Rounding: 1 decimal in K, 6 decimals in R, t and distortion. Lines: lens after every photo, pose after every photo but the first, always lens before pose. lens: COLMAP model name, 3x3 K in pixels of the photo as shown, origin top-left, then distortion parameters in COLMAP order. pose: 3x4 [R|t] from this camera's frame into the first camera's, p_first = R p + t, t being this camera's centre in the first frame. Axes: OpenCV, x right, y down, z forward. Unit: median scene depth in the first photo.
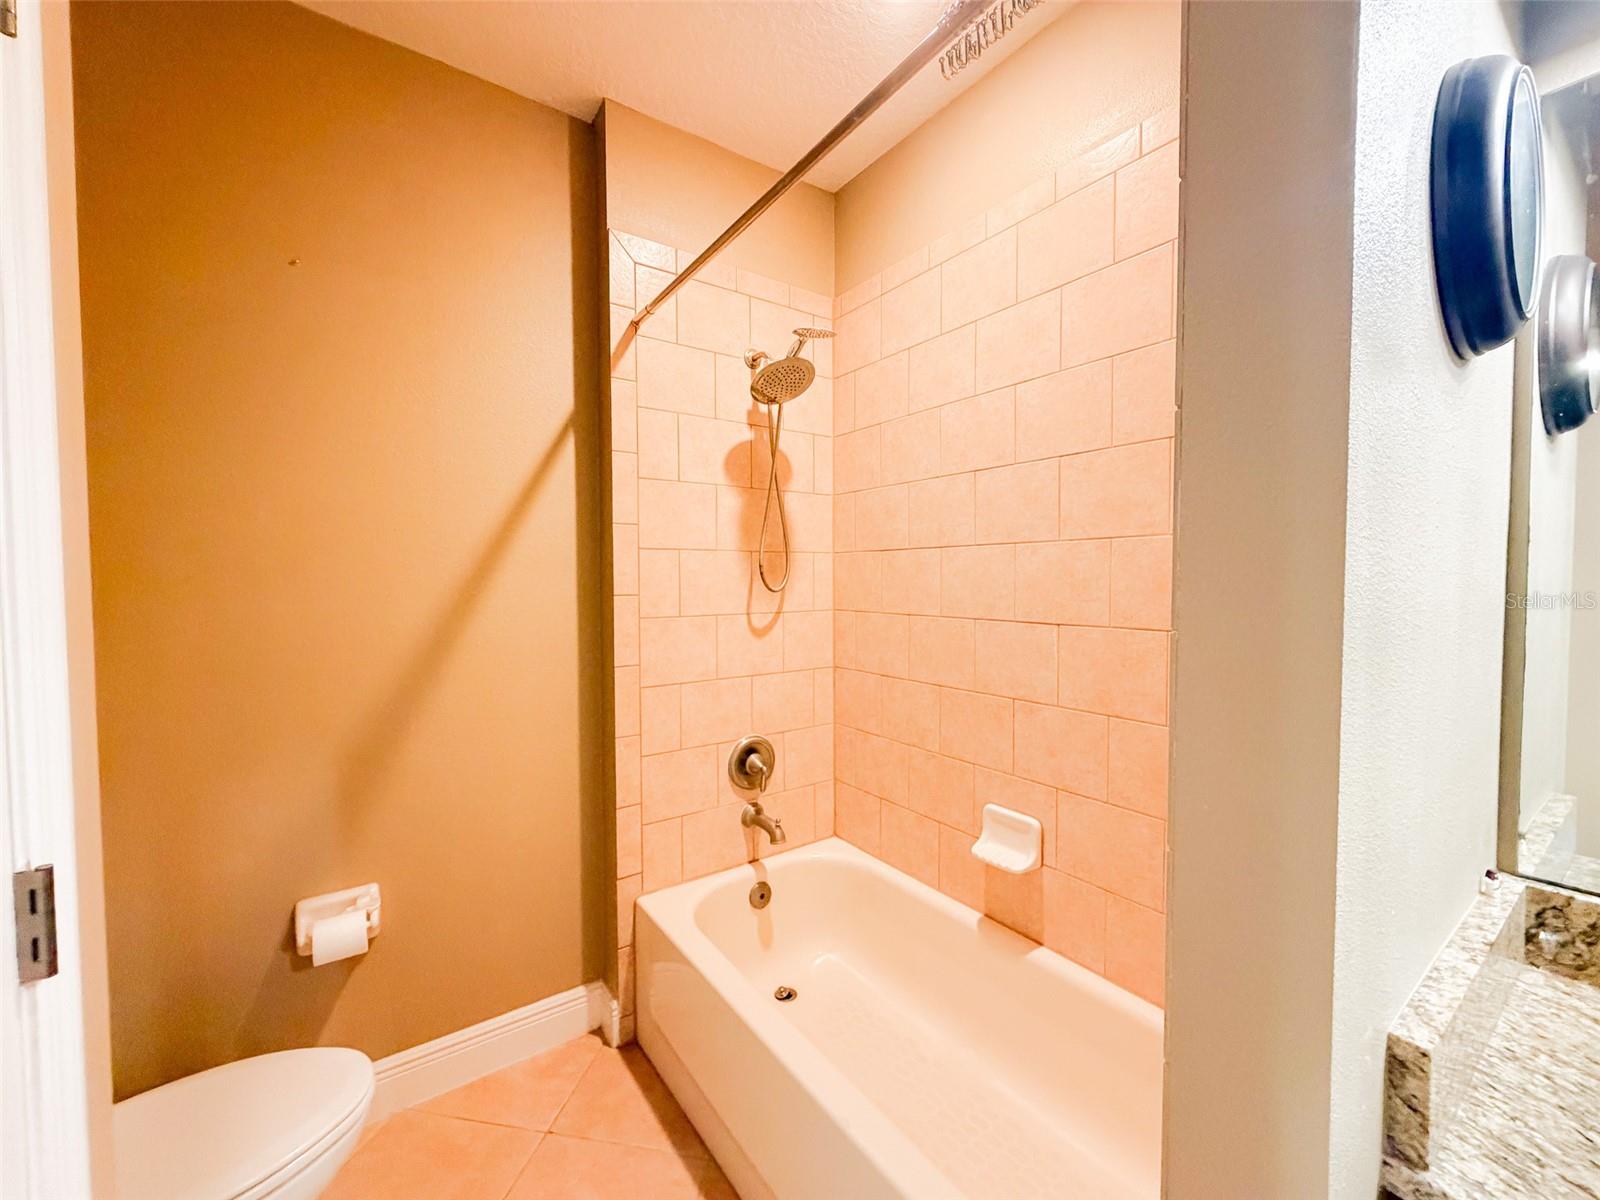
lens RADIAL K [[633.7, 0, 796.5], [0, 633.7, 599.1], [0, 0, 1]] dist [-0.001954, -0.000044]
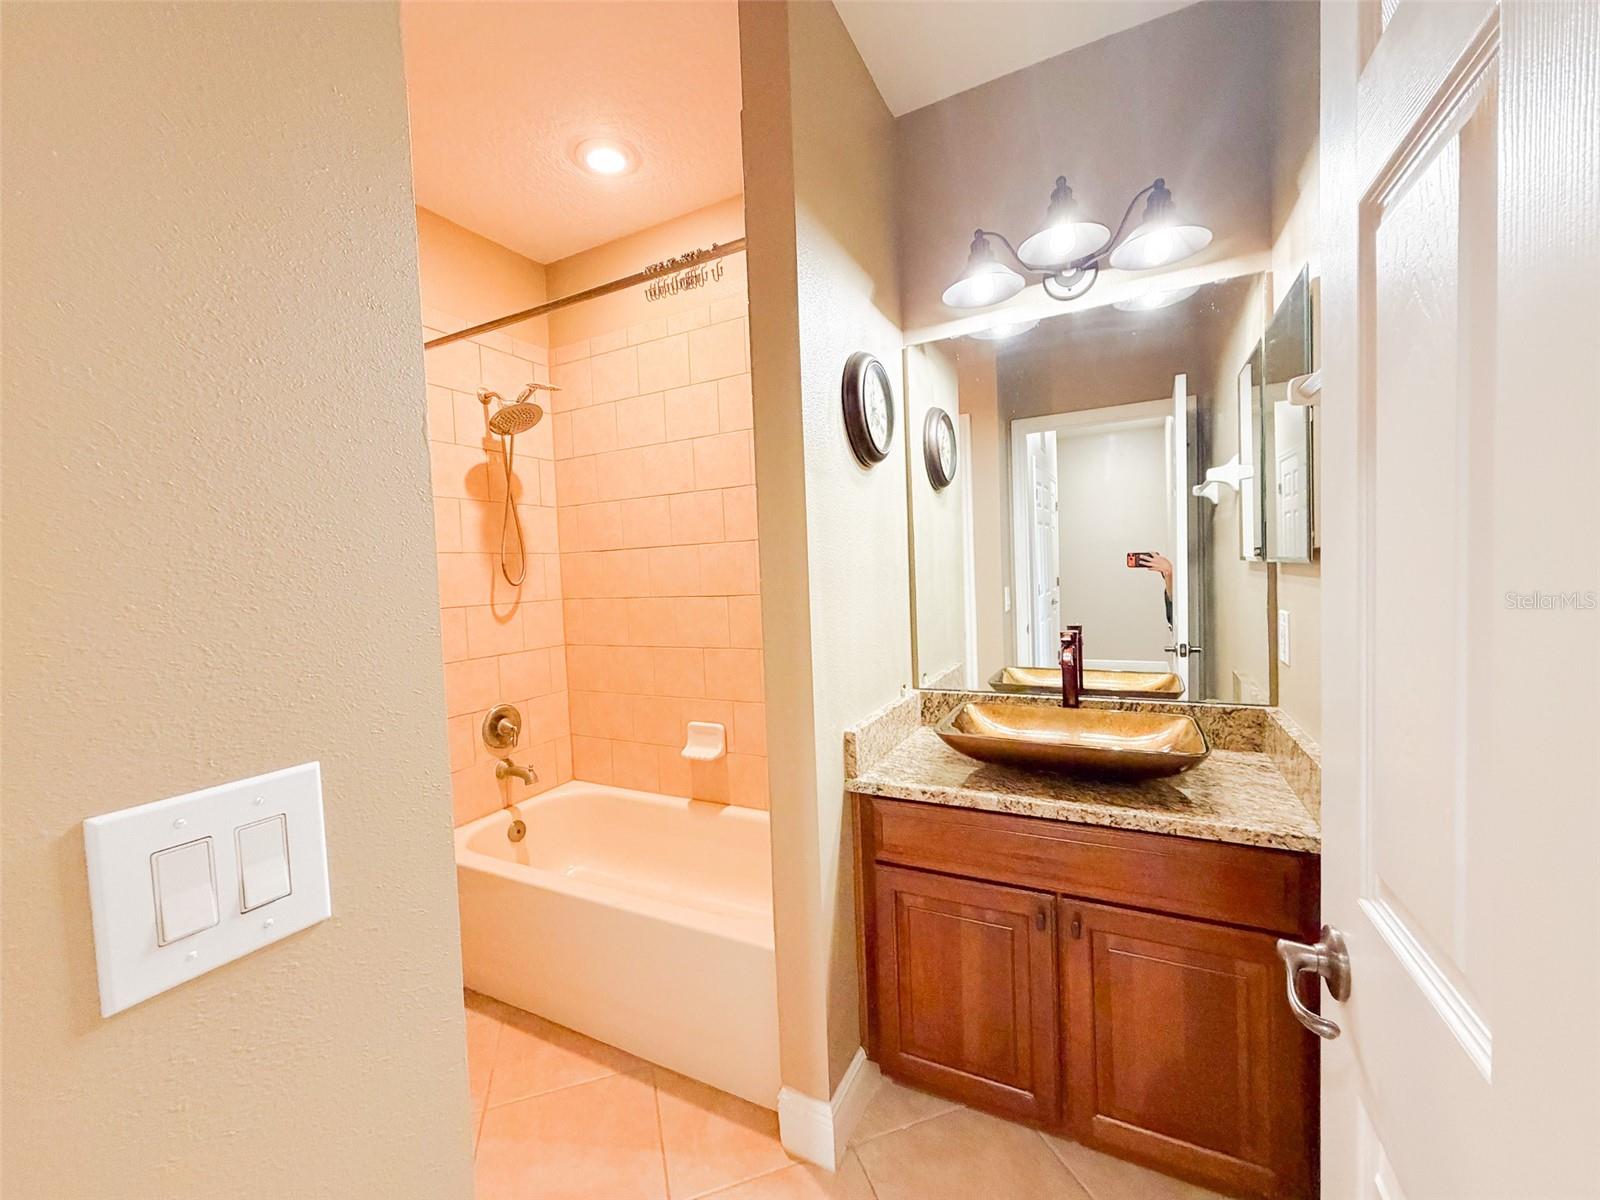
lens RADIAL K [[633.7, 0, 798.2], [0, 633.7, 601.6], [0, 0, 1]] dist [-0.001954, -0.000044]
pose [[0.885694, -0.053885, 0.461133, -0.118479], [0.052820, 0.998488, 0.015228, 0.030471], [-0.461256, 0.010870, 0.887201, -0.360777]]
